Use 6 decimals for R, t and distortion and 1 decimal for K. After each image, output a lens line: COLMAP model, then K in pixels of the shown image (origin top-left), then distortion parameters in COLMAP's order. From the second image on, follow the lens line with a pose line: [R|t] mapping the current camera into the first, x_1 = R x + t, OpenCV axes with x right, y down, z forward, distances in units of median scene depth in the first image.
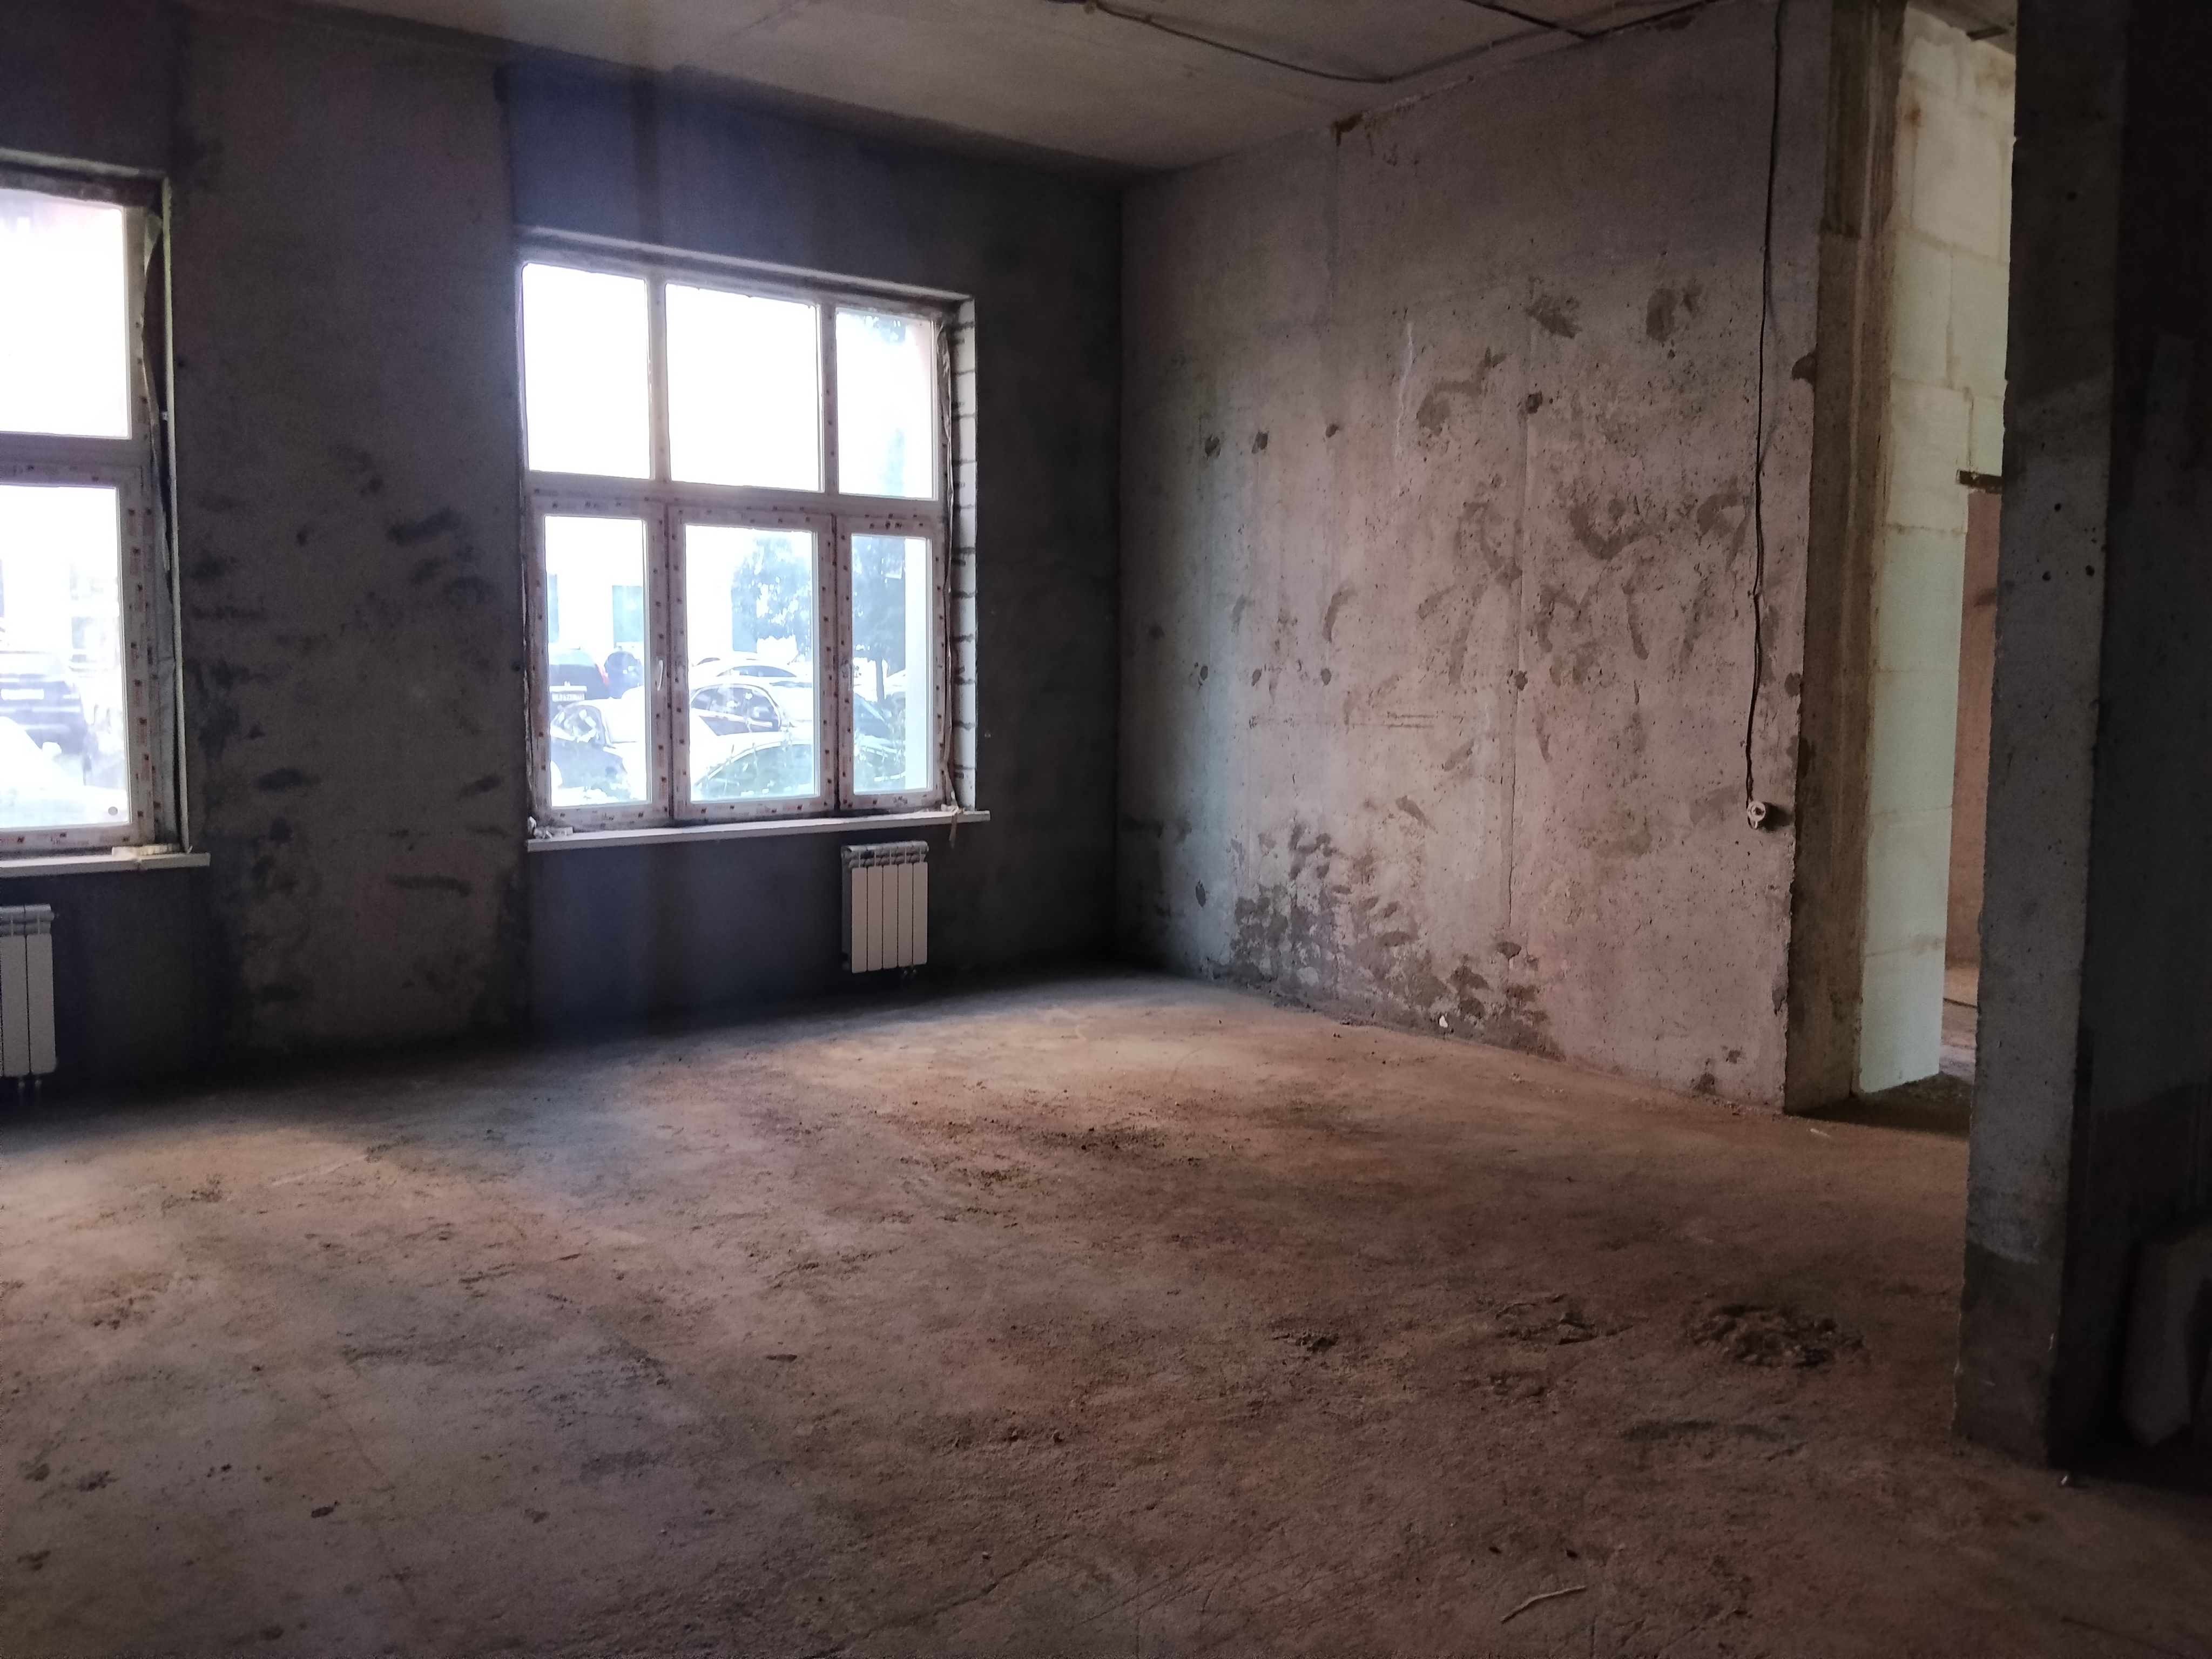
lens RADIAL K [[1819.4, 0, 1119.0], [0, 1819.4, 837.9], [0, 0, 1]] dist [0.094598, -0.212586]
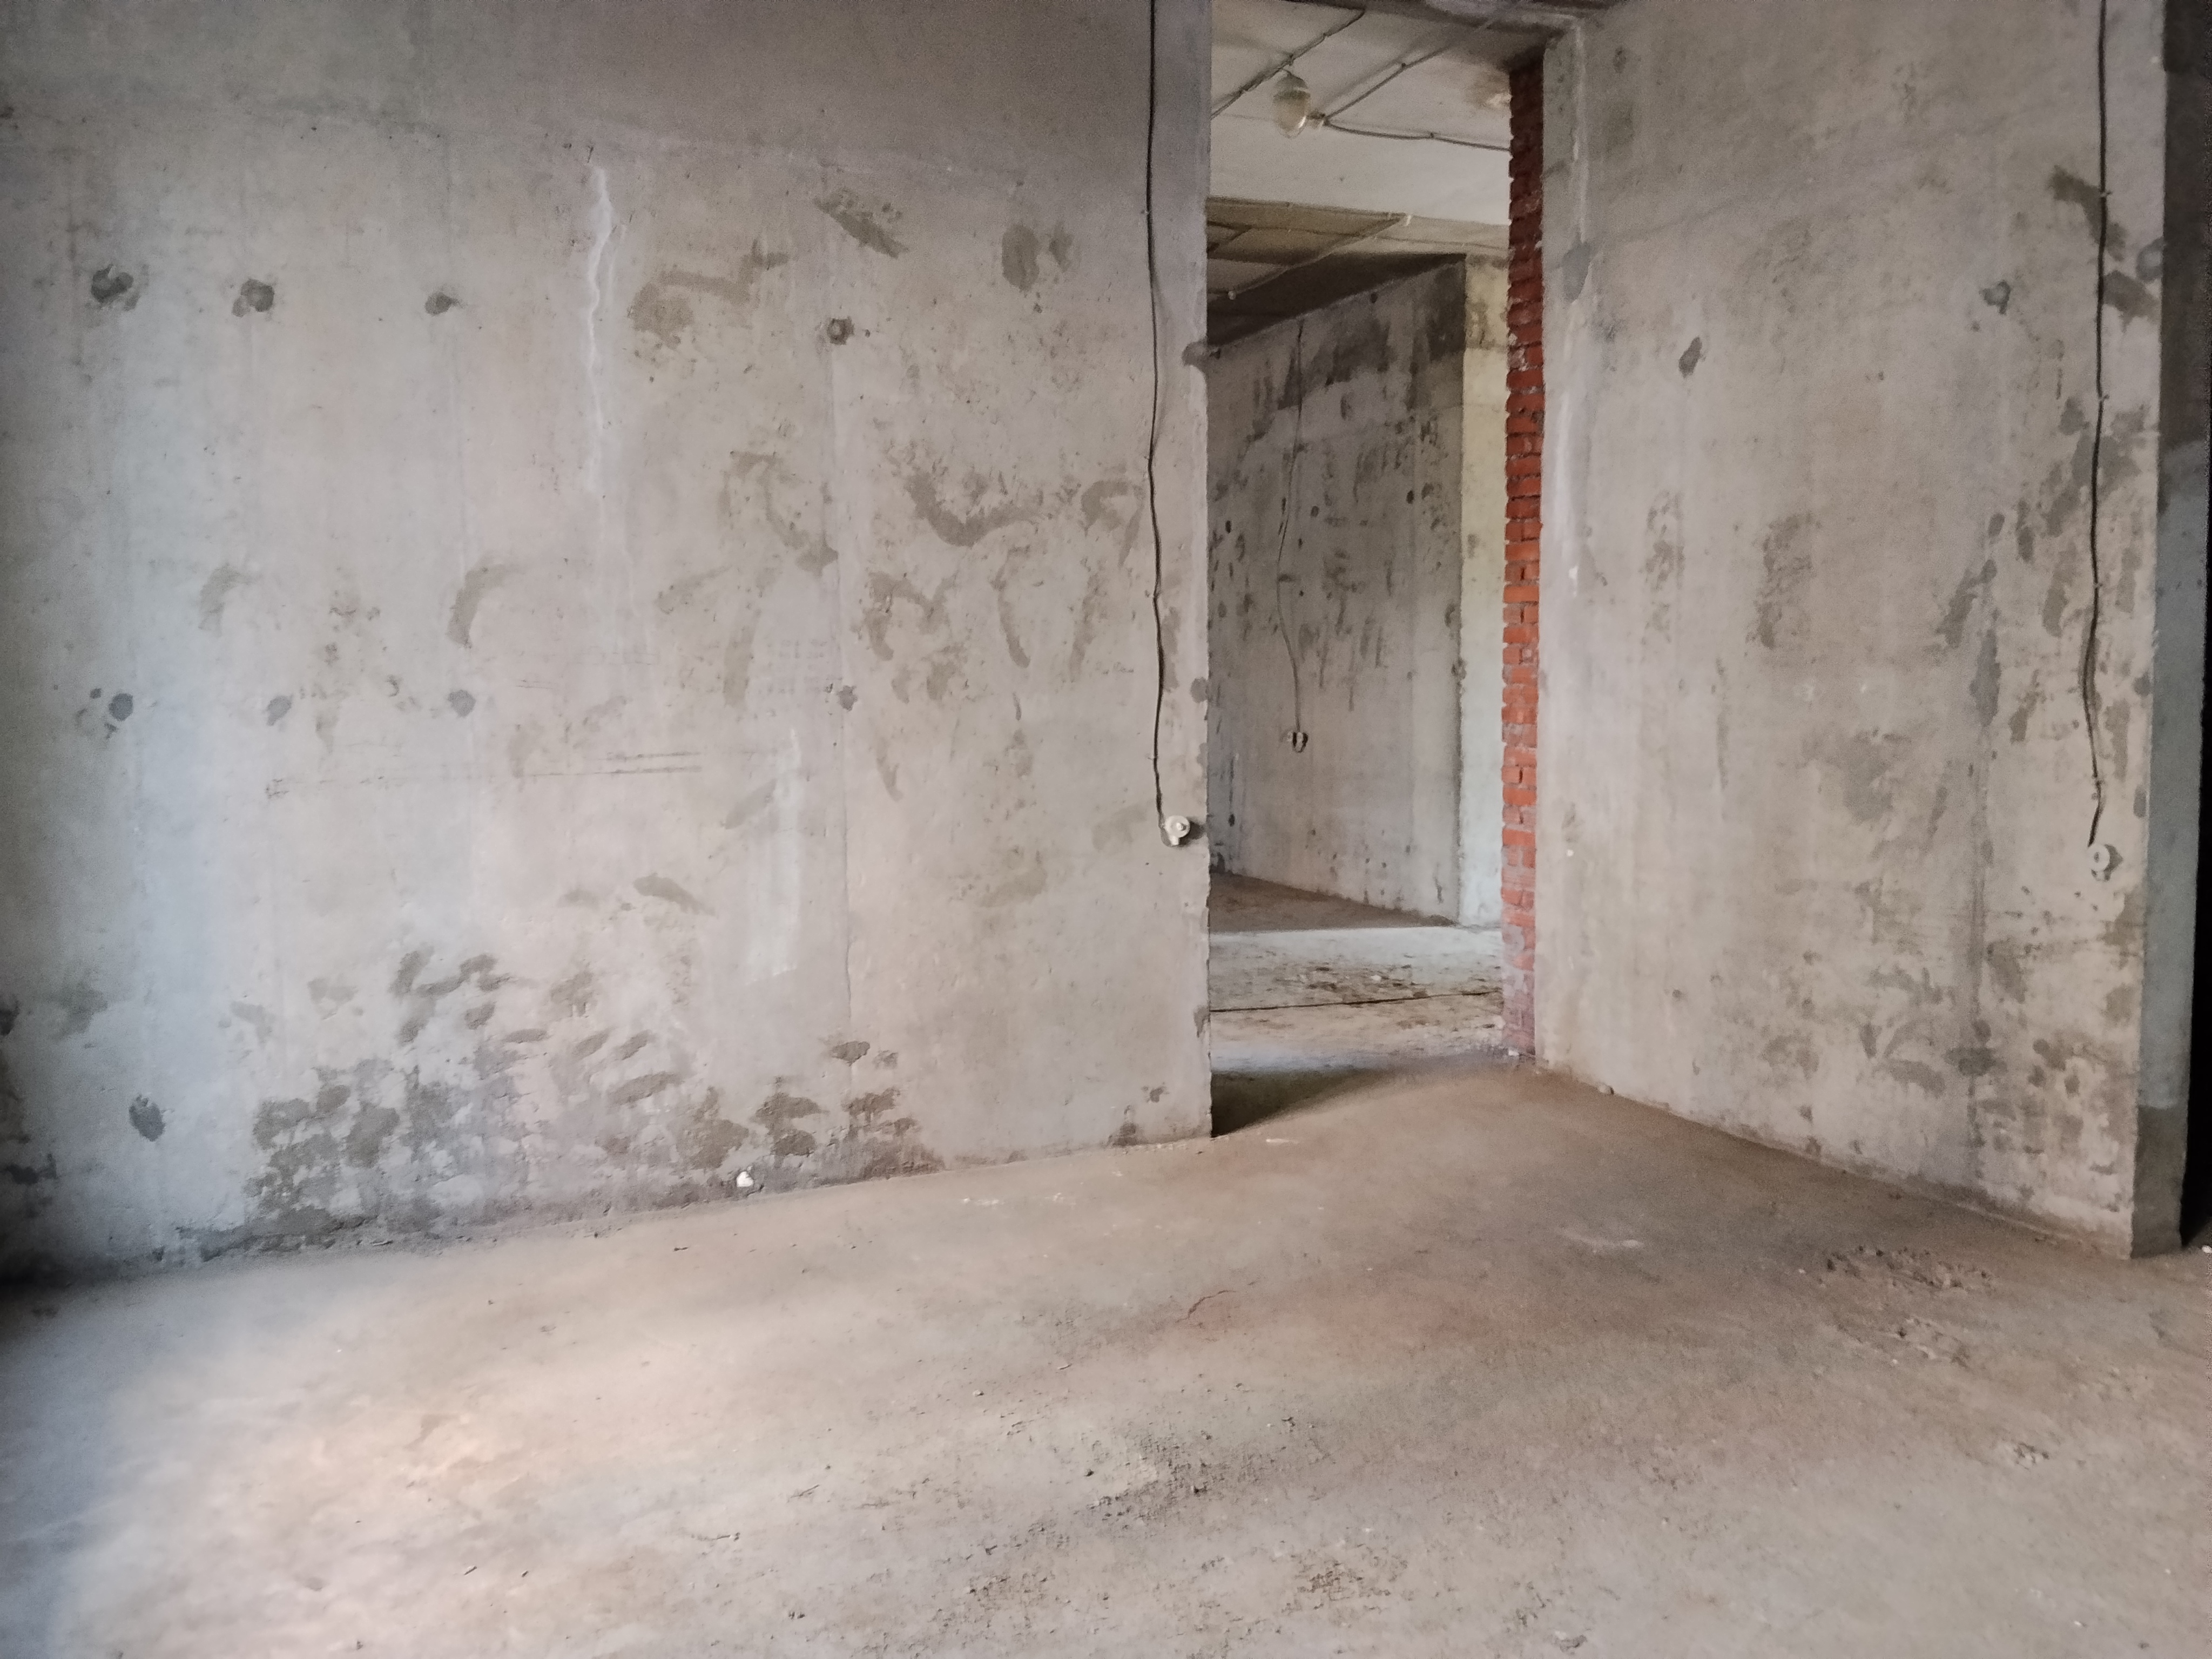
lens RADIAL K [[1819.4, 0, 1121.0], [0, 1819.4, 814.8], [0, 0, 1]] dist [0.094598, -0.212586]
pose [[0.234407, -0.101209, 0.966856, -0.476957], [0.105717, 0.991321, 0.078140, -0.082714], [-0.966373, 0.083896, 0.243072, 0.692038]]
